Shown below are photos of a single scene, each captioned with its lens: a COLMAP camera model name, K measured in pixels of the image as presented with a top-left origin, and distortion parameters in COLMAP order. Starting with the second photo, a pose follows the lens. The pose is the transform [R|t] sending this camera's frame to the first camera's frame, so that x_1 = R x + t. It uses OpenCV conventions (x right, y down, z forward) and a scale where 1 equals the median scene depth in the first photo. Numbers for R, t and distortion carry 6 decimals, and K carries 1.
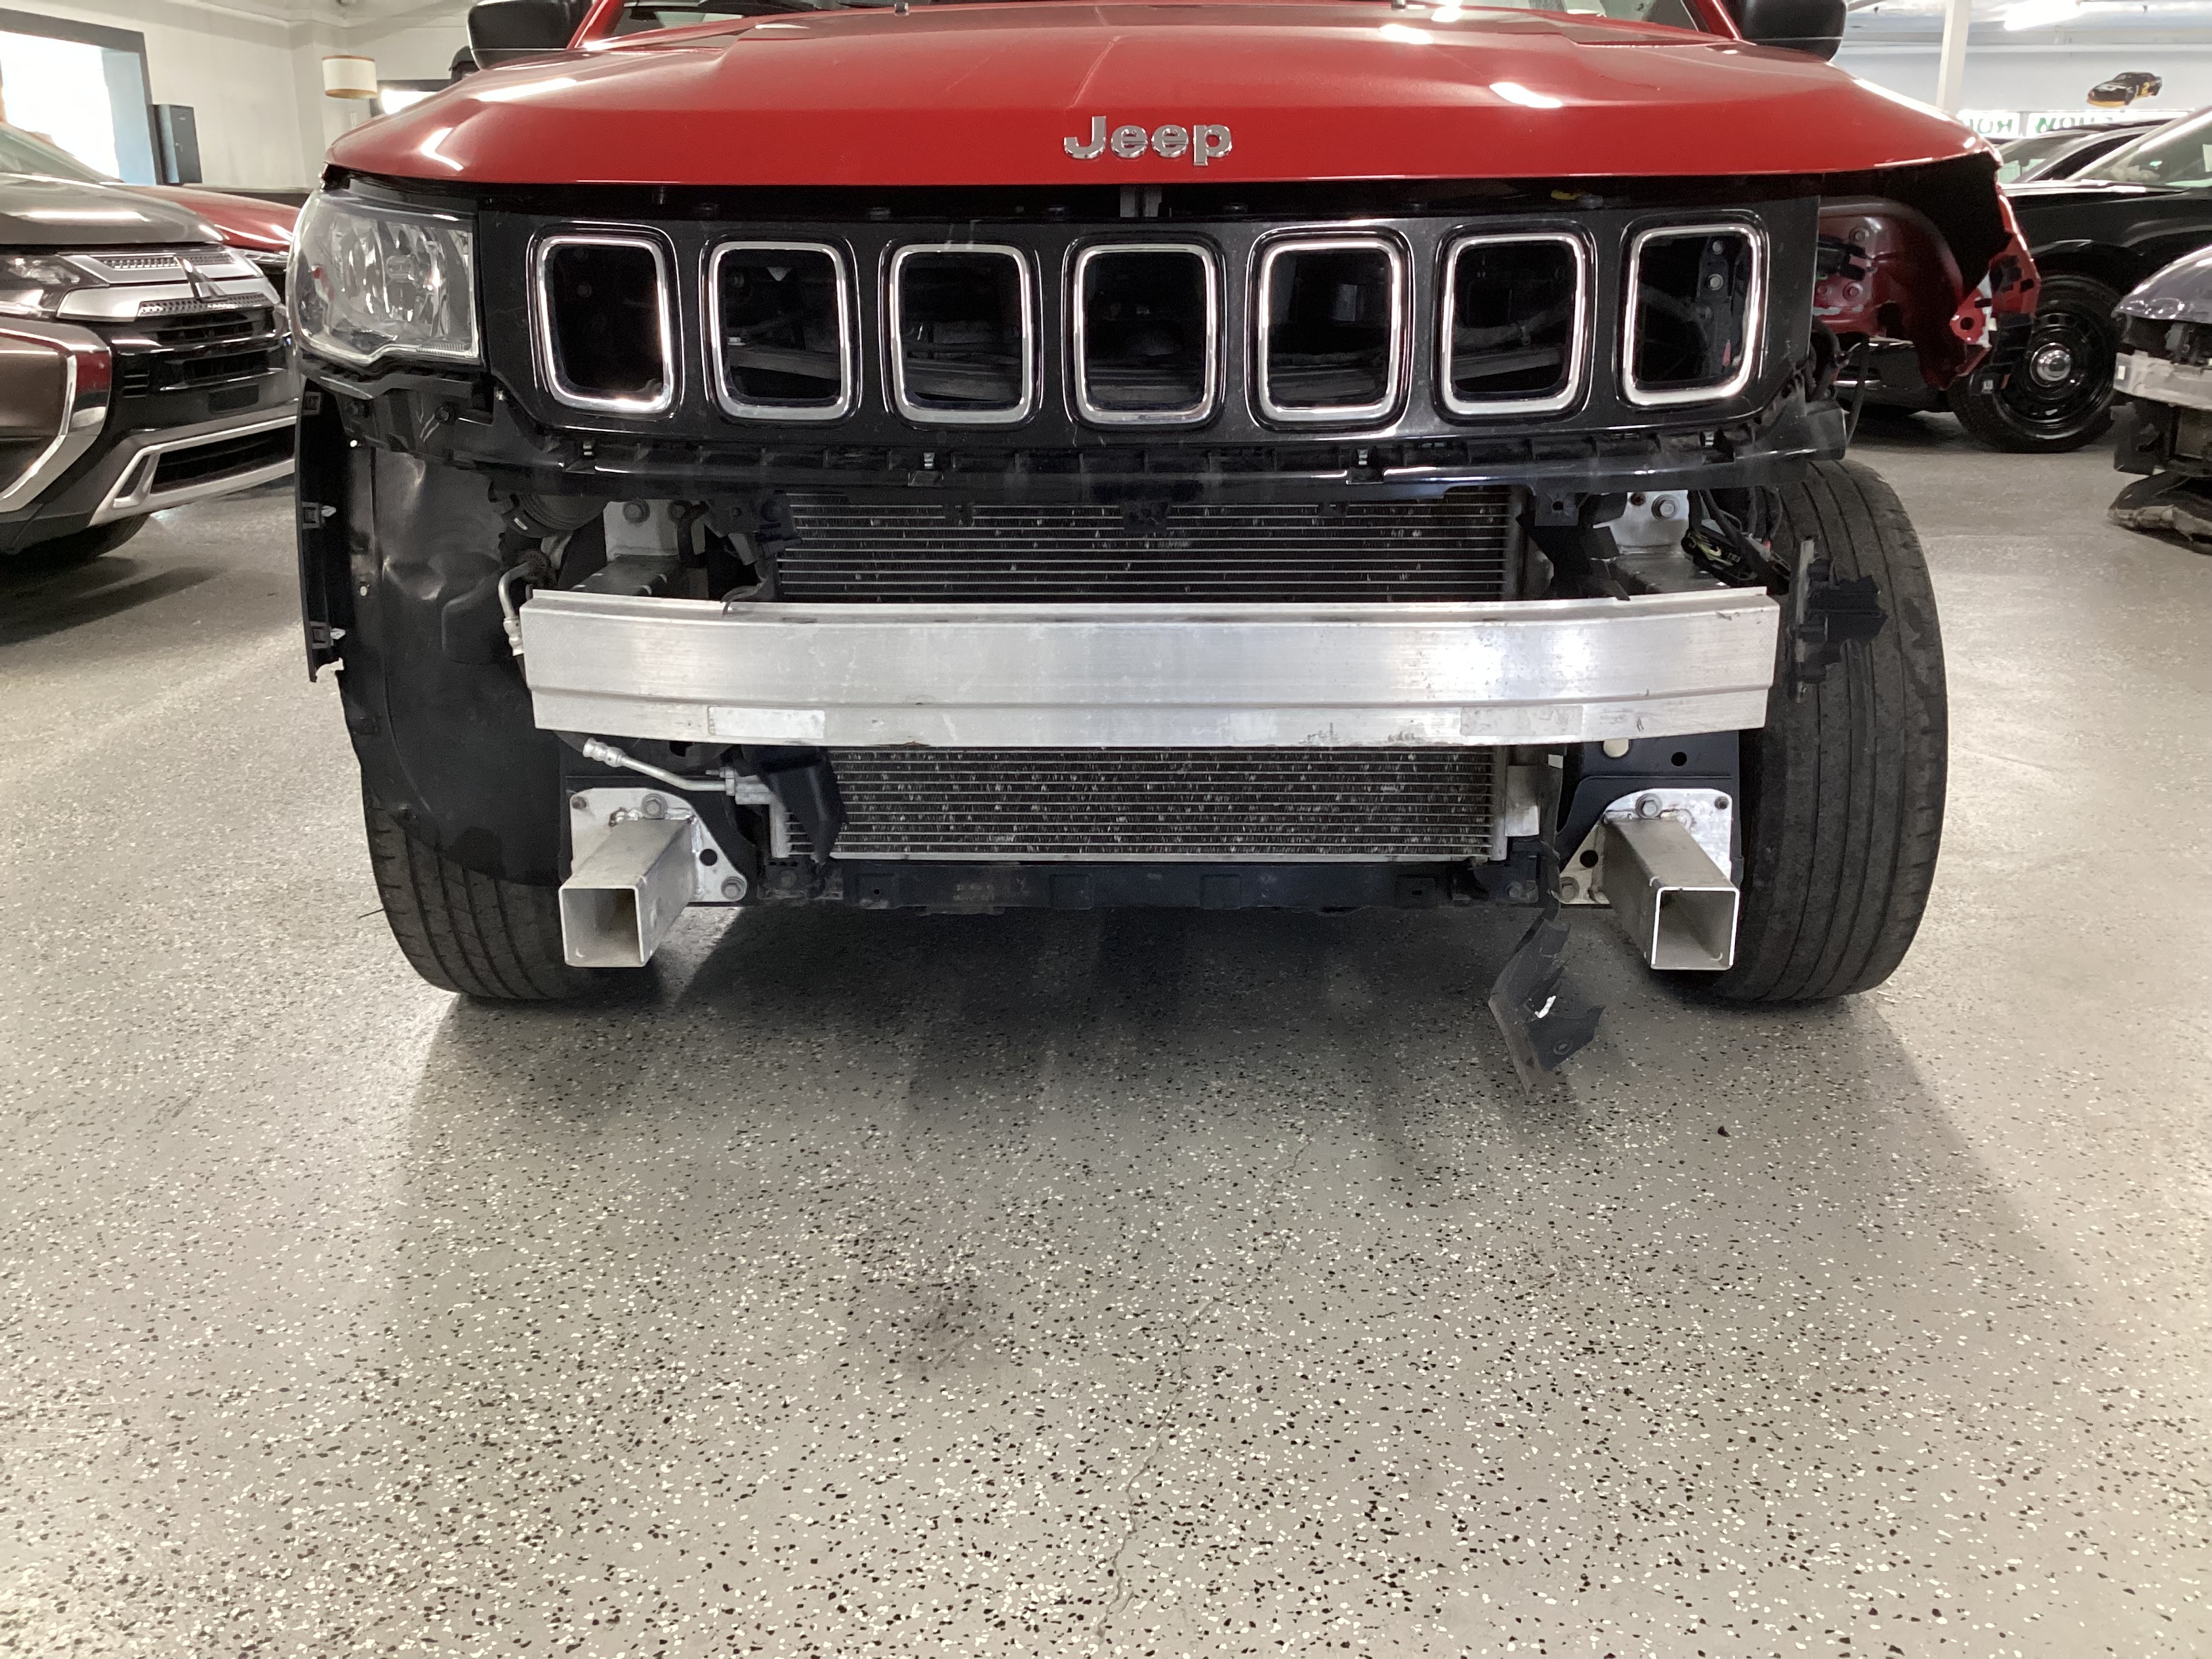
lens RADIAL K [[2005.5, 0, 1104.8], [0, 2005.5, 829.0], [0, 0, 1]] dist [0.020509, 0.000000]
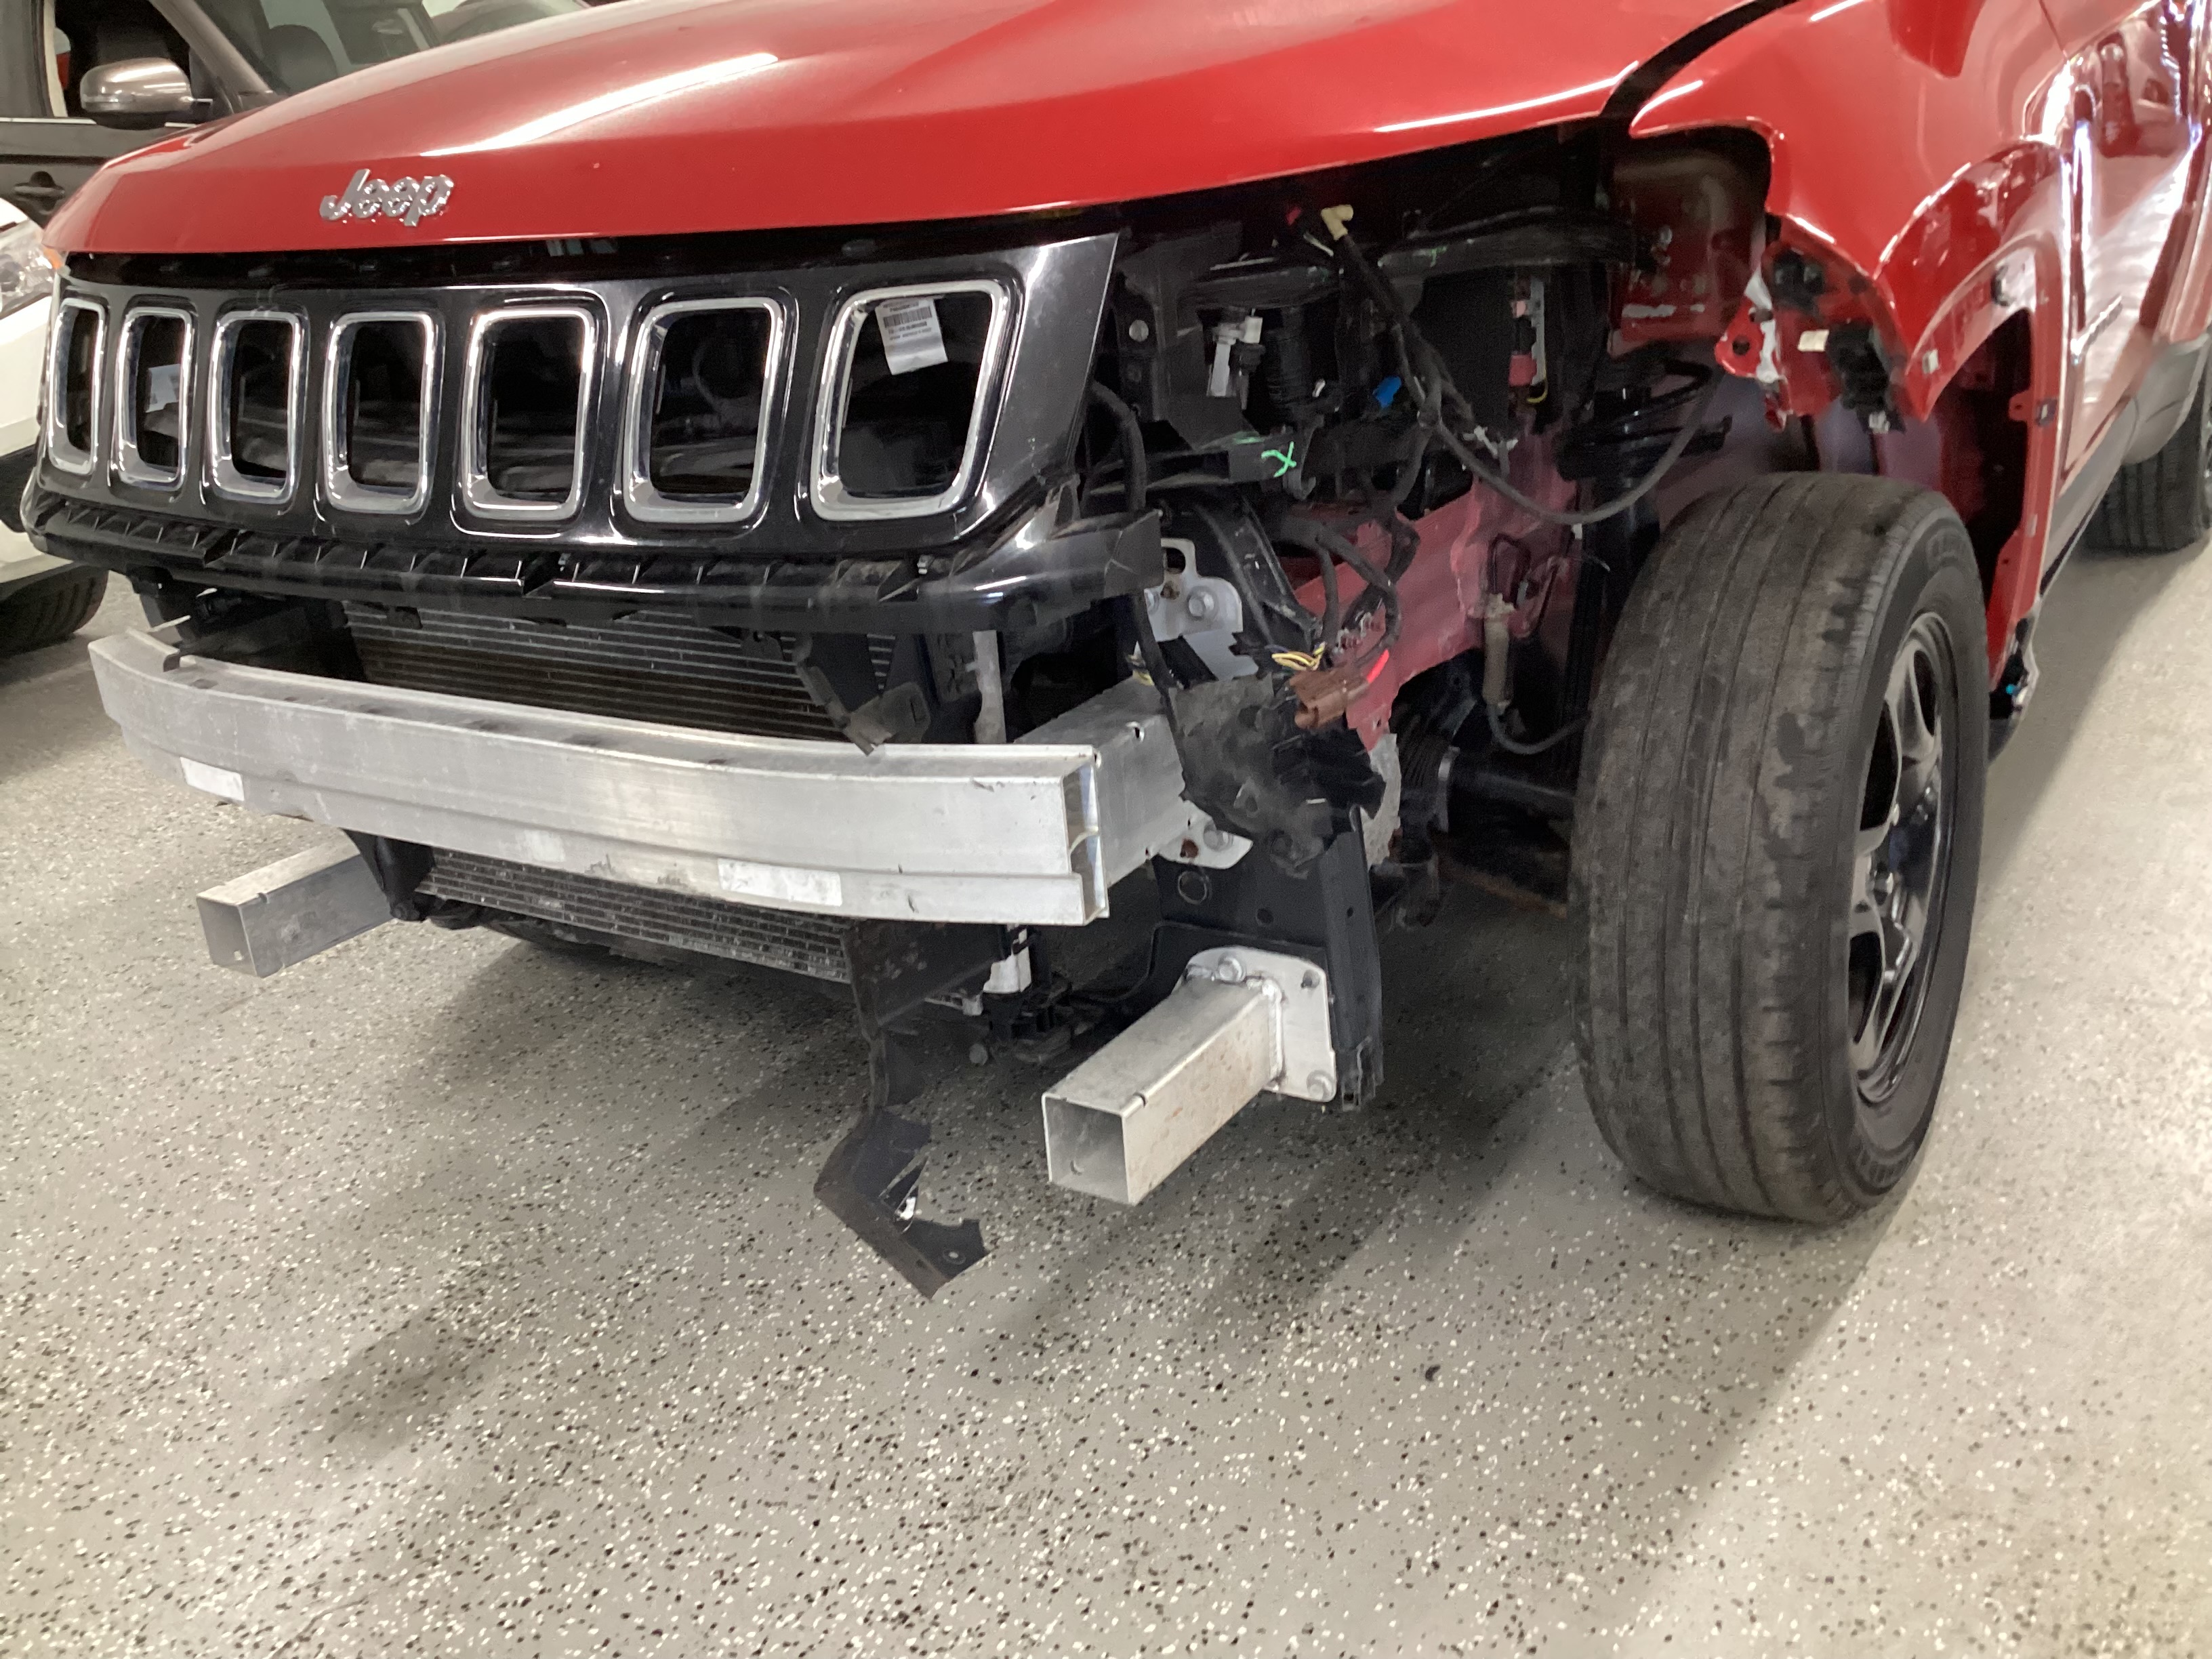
lens RADIAL K [[2005.5, 0, 1108.7], [0, 2005.5, 827.0], [0, 0, 1]] dist [0.020509, 0.000000]
pose [[0.857834, 0.123525, -0.498862, 0.558023], [-0.079634, 0.990910, 0.108426, -0.134264], [0.507721, -0.053285, 0.859872, 0.270967]]
